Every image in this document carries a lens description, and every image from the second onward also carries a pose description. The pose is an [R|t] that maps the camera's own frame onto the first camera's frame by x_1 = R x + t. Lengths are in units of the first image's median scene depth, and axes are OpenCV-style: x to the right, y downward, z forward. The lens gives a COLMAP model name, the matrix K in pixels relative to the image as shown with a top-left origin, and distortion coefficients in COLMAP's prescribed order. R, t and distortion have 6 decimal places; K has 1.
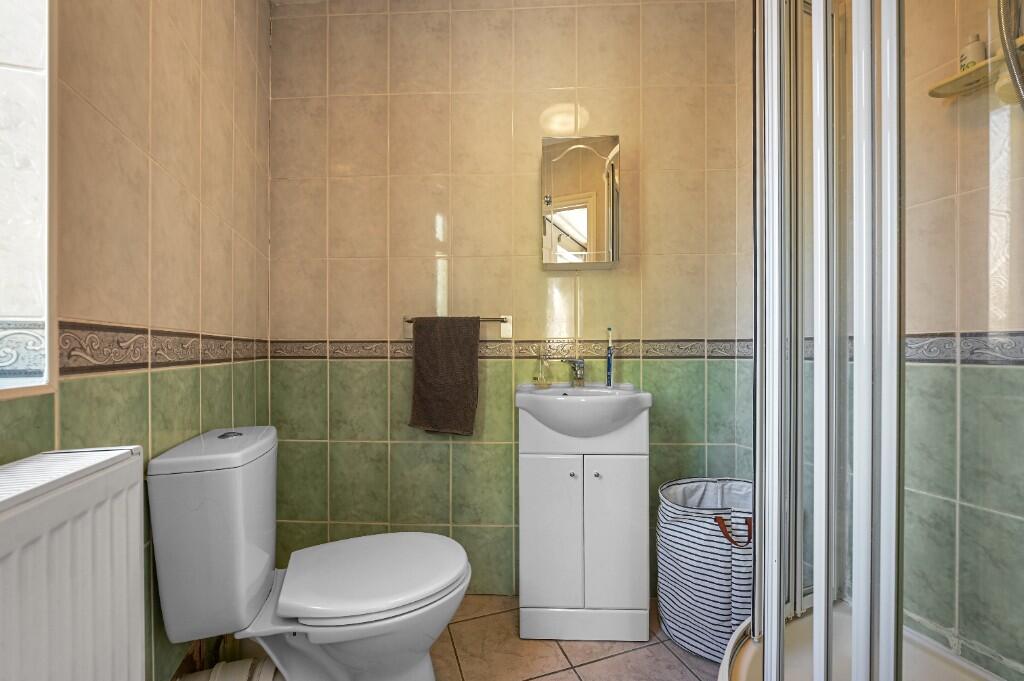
lens RADIAL K [[417.3, 0, 511.8], [0, 417.3, 347.3], [0, 0, 1]] dist [-0.001493, -0.000086]
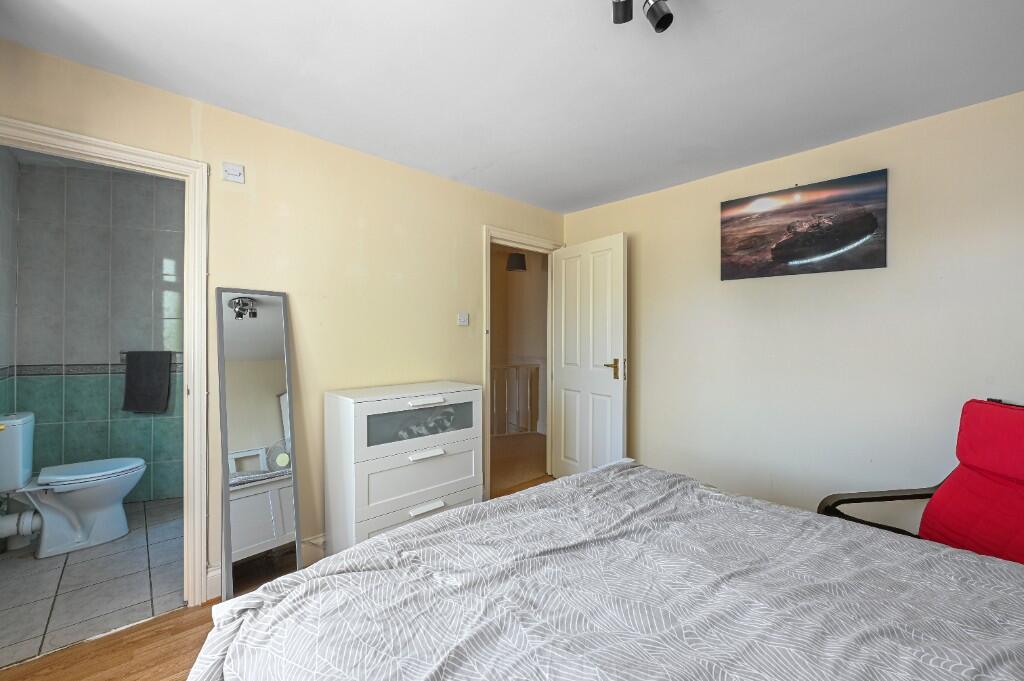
lens RADIAL K [[416.0, 0, 511.4], [0, 416.0, 335.3], [0, 0, 1]] dist [0.001177, 0.000207]
pose [[0.914888, 0.007450, 0.403640, 0.566757], [-0.006490, 0.999972, -0.003746, -0.145688], [-0.403657, 0.000808, 0.914910, -1.349484]]
